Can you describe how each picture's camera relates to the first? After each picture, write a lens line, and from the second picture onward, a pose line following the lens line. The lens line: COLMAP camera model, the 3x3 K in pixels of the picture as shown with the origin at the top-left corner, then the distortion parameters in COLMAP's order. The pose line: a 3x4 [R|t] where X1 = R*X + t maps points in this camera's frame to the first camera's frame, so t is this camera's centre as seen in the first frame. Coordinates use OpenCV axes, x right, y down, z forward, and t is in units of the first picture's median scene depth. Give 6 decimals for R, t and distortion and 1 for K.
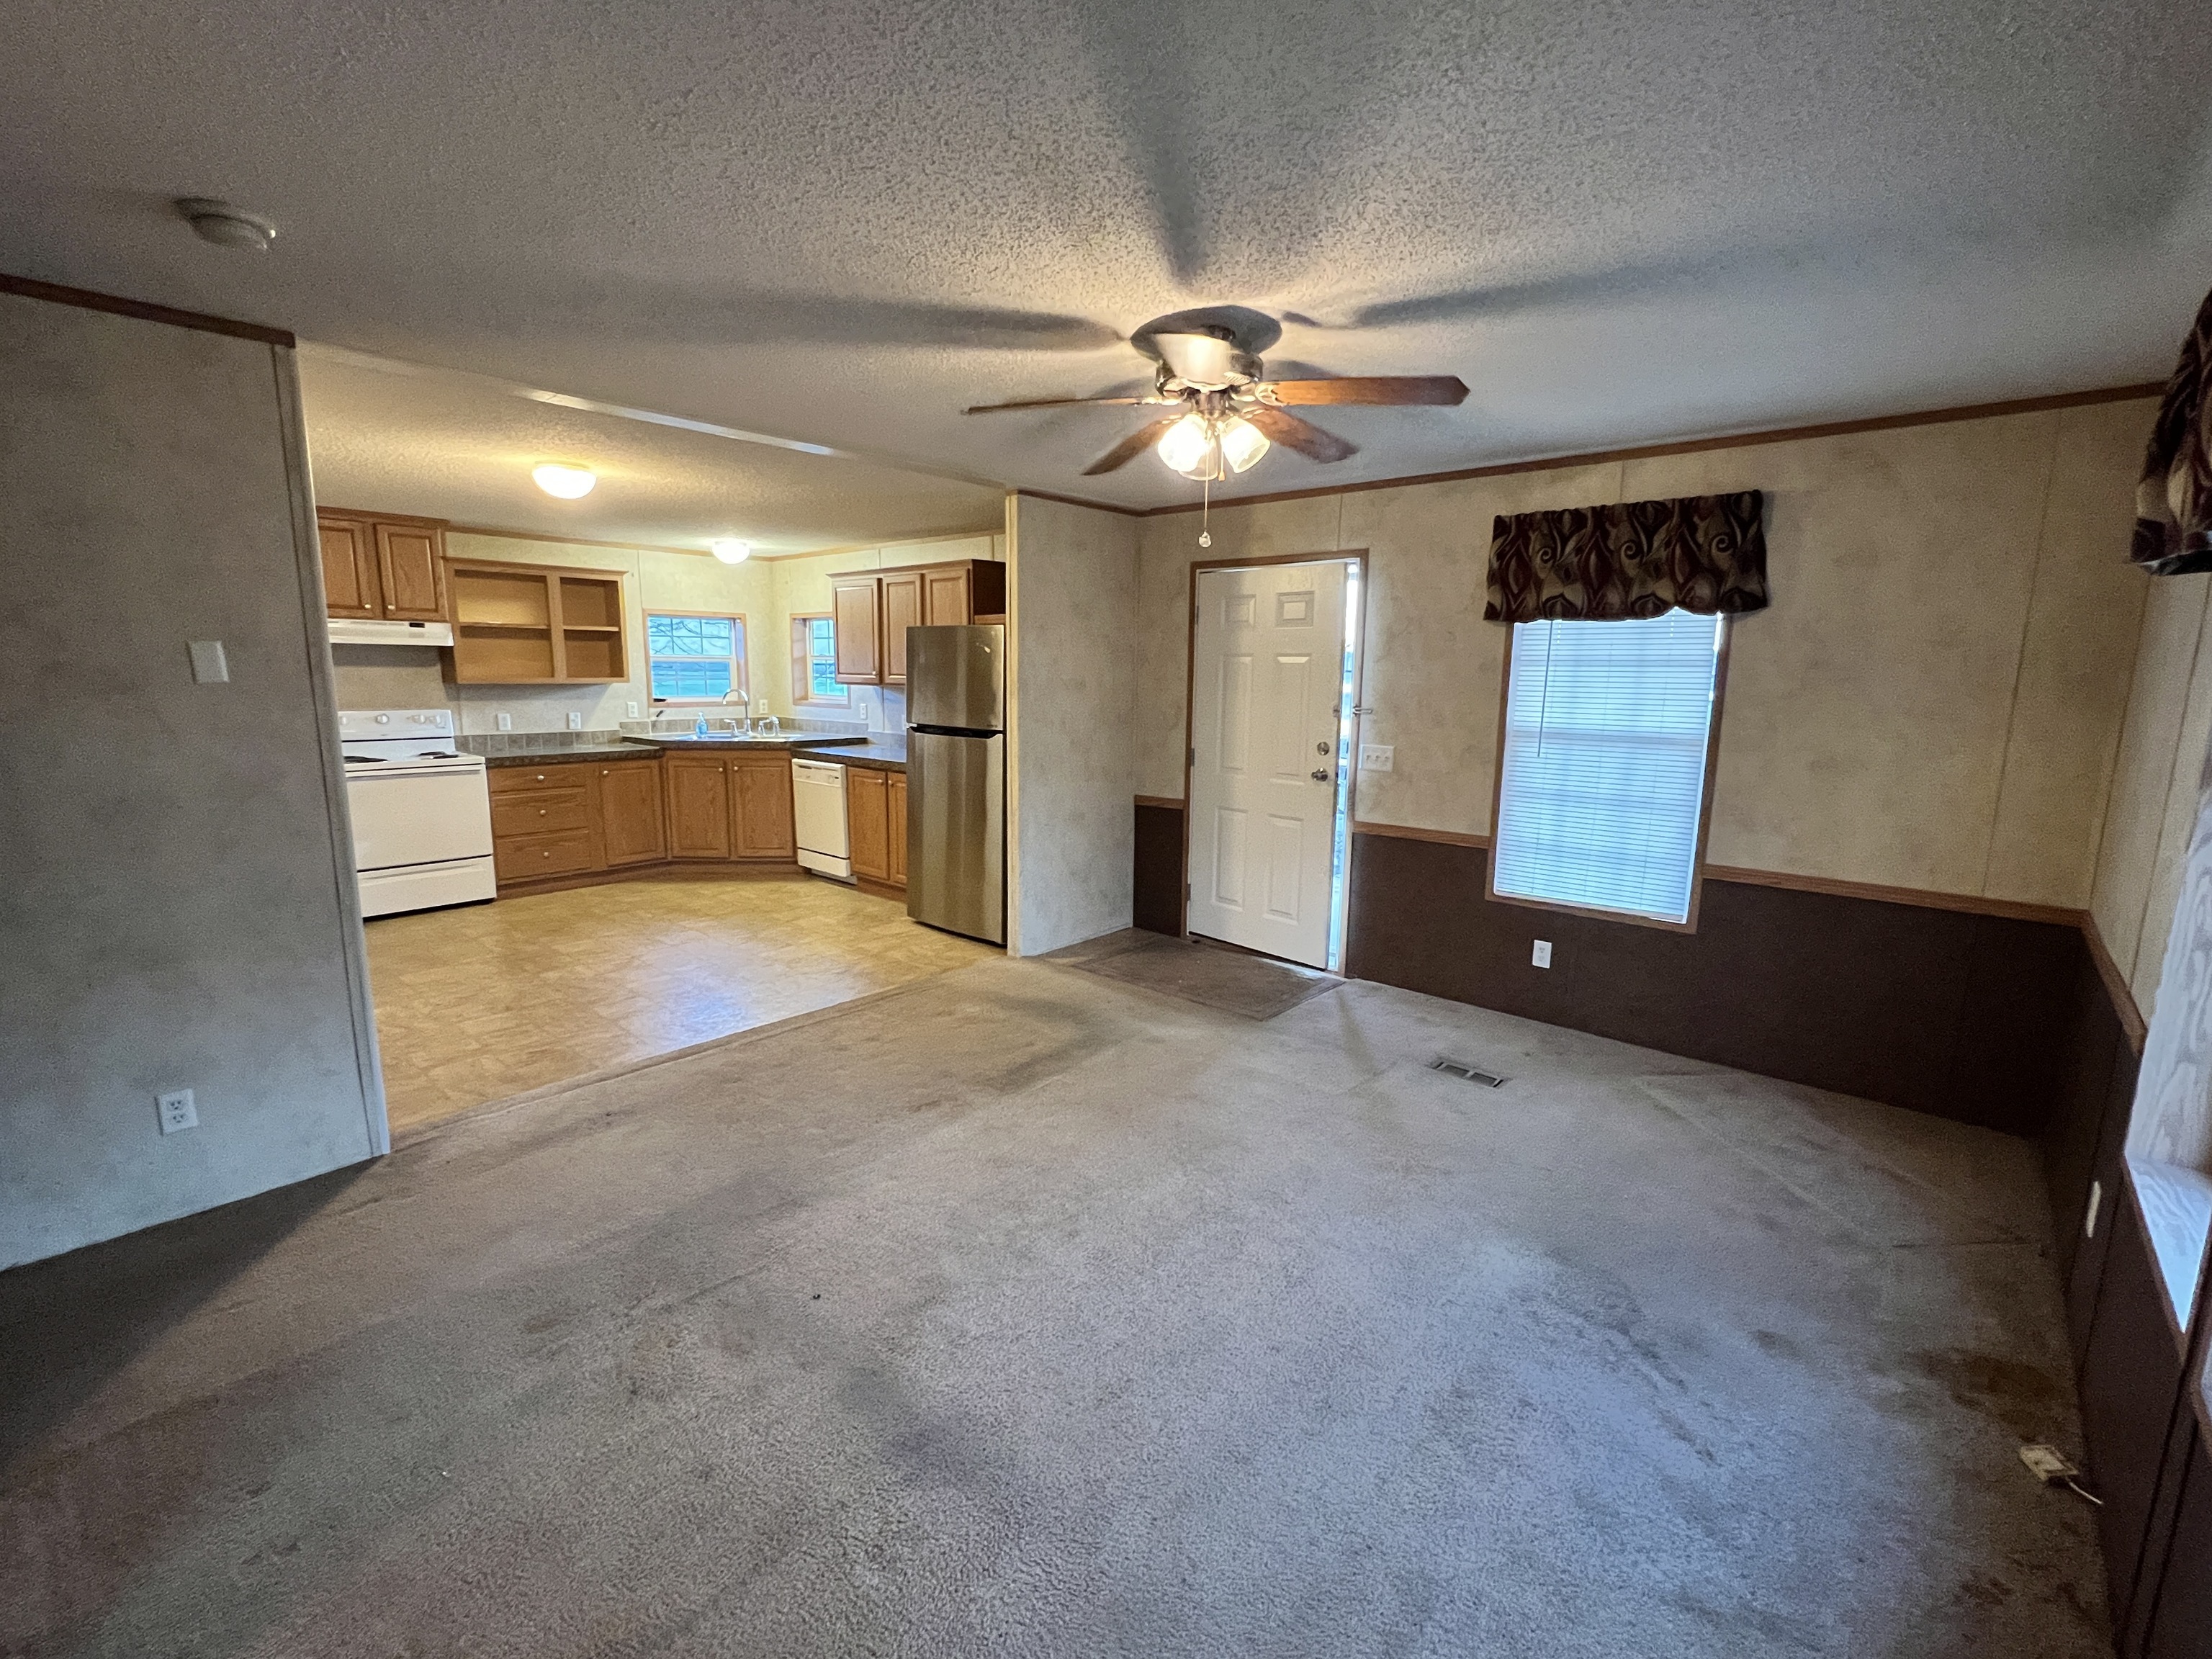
lens RADIAL K [[965.3, 0, 1106.0], [0, 965.3, 829.5], [0, 0, 1]] dist [-0.001436, -0.000234]
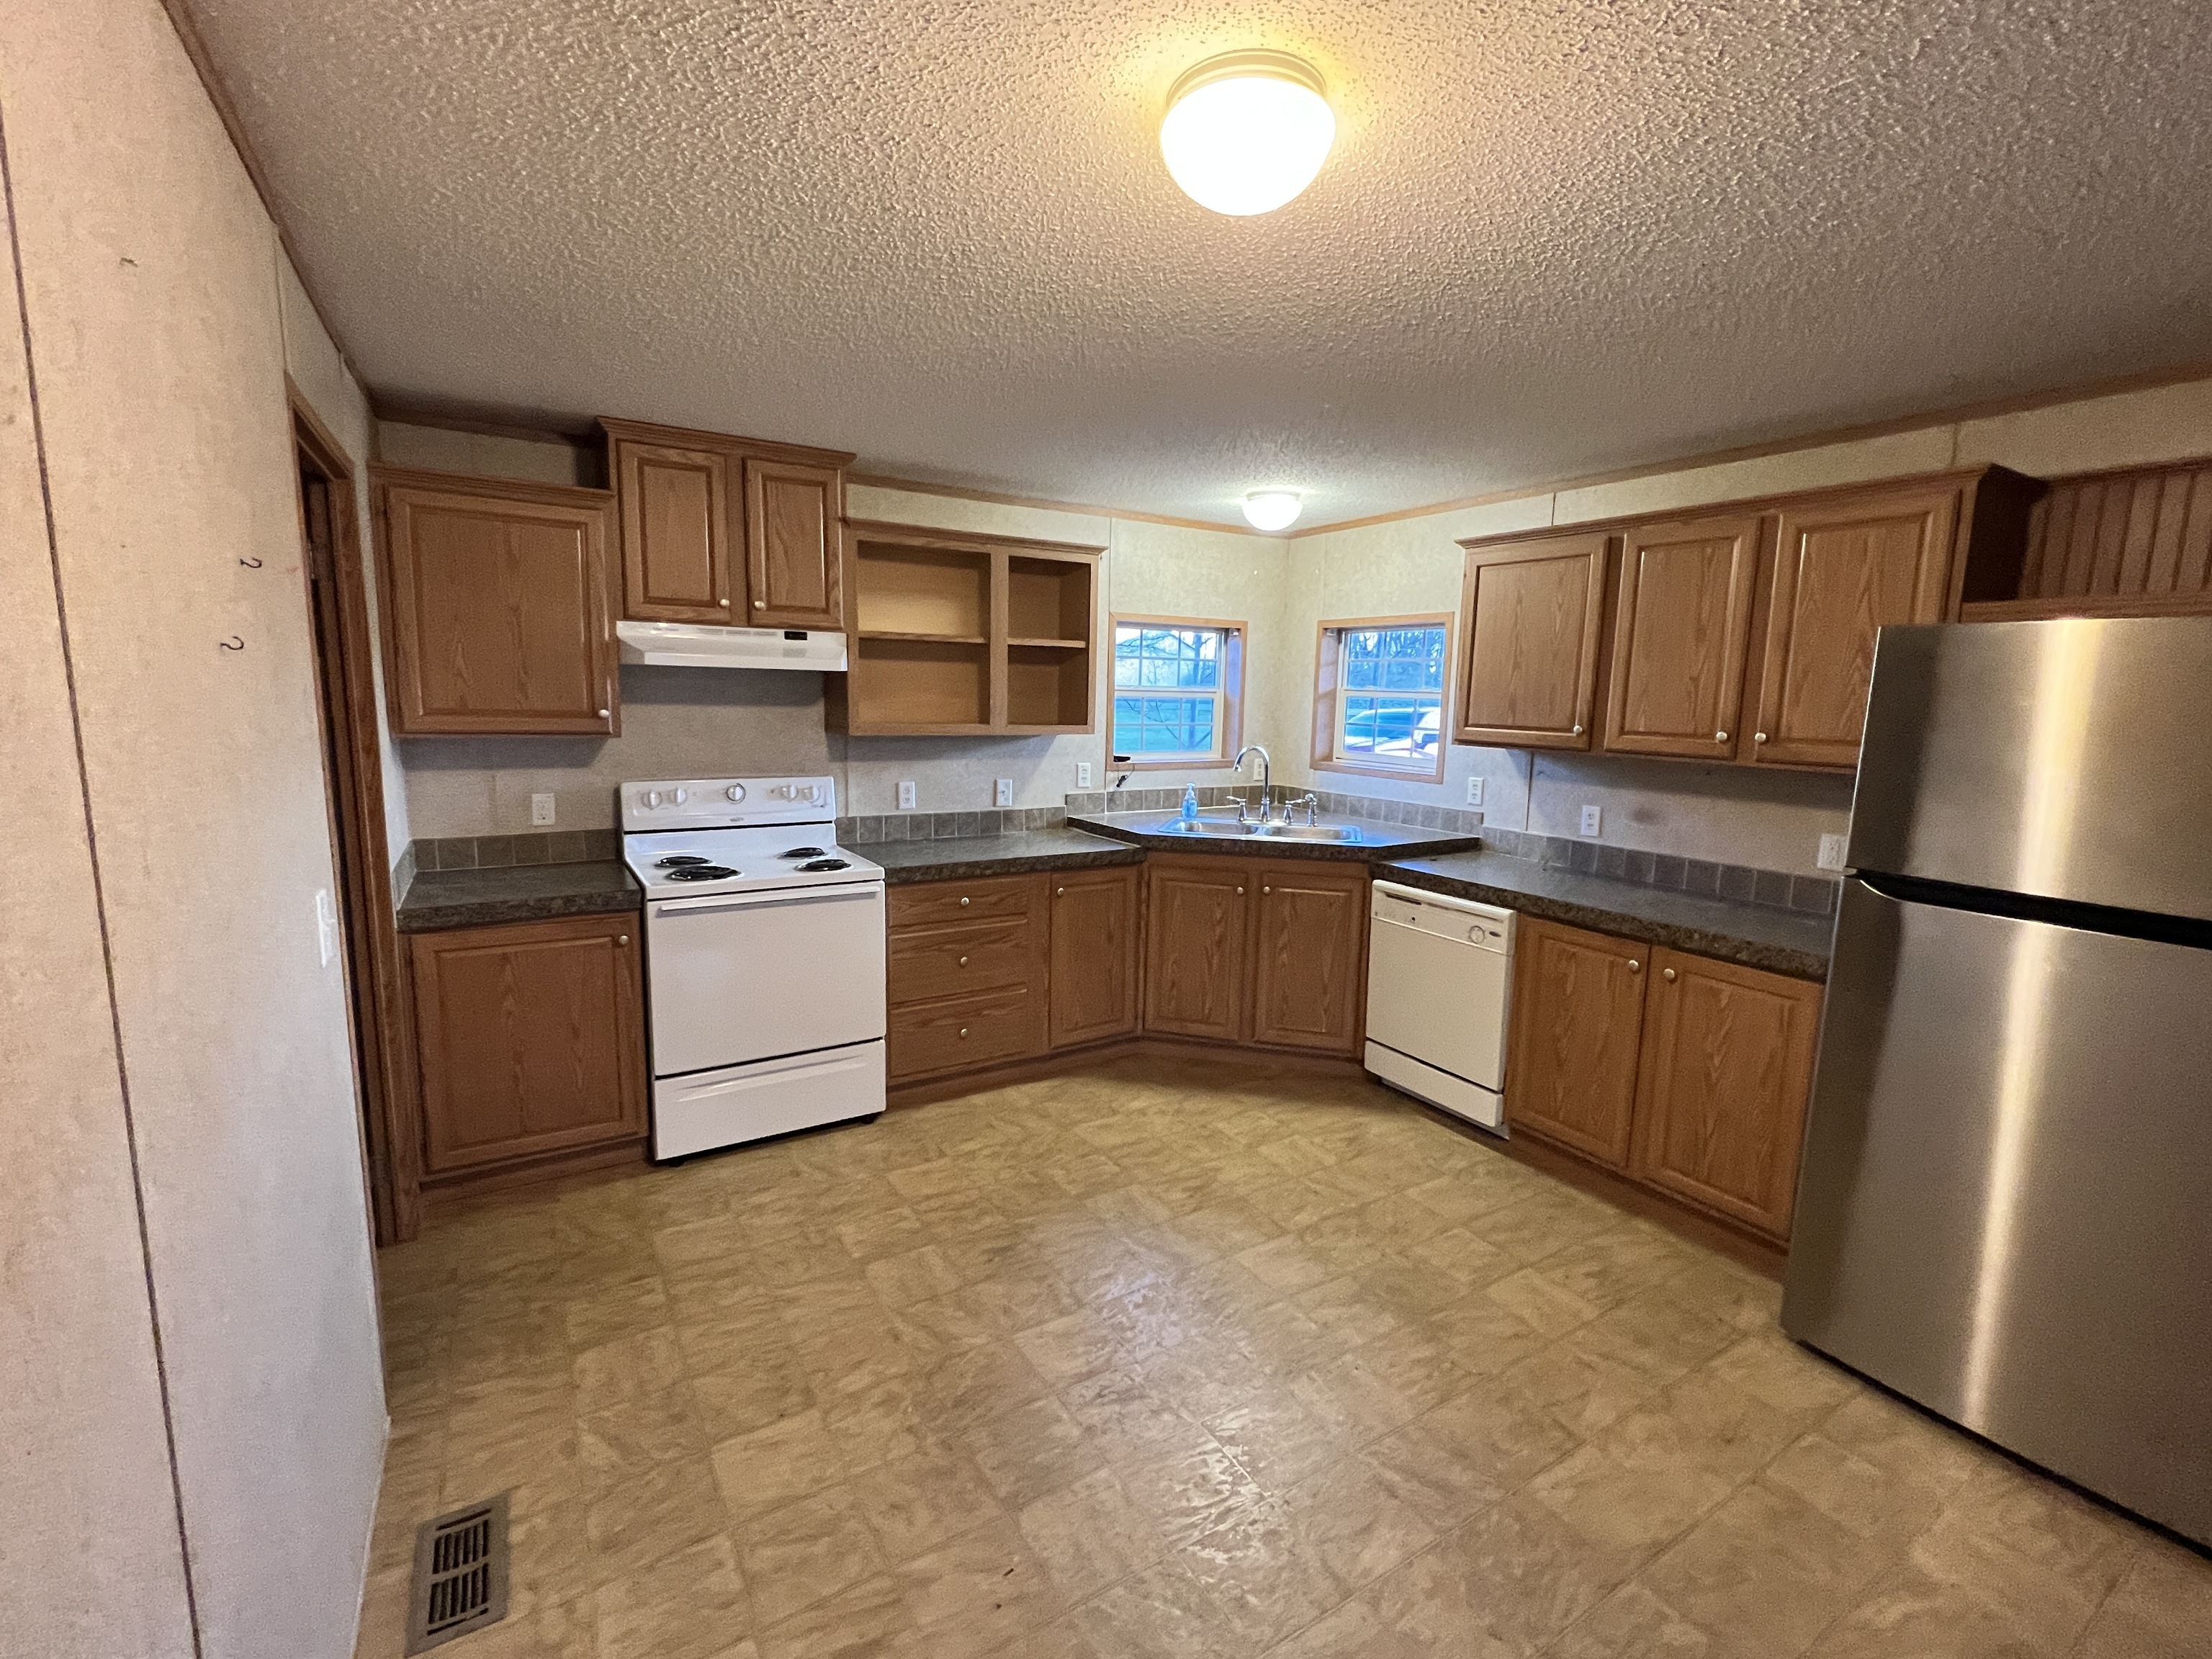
lens RADIAL K [[965.3, 0, 1106.0], [0, 965.3, 829.5], [0, 0, 1]] dist [-0.001436, -0.000234]
pose [[0.956725, 0.050427, -0.286591, -0.328253], [-0.058147, 0.998137, -0.018487, -0.086389], [0.285125, 0.034352, 0.957875, 0.452058]]
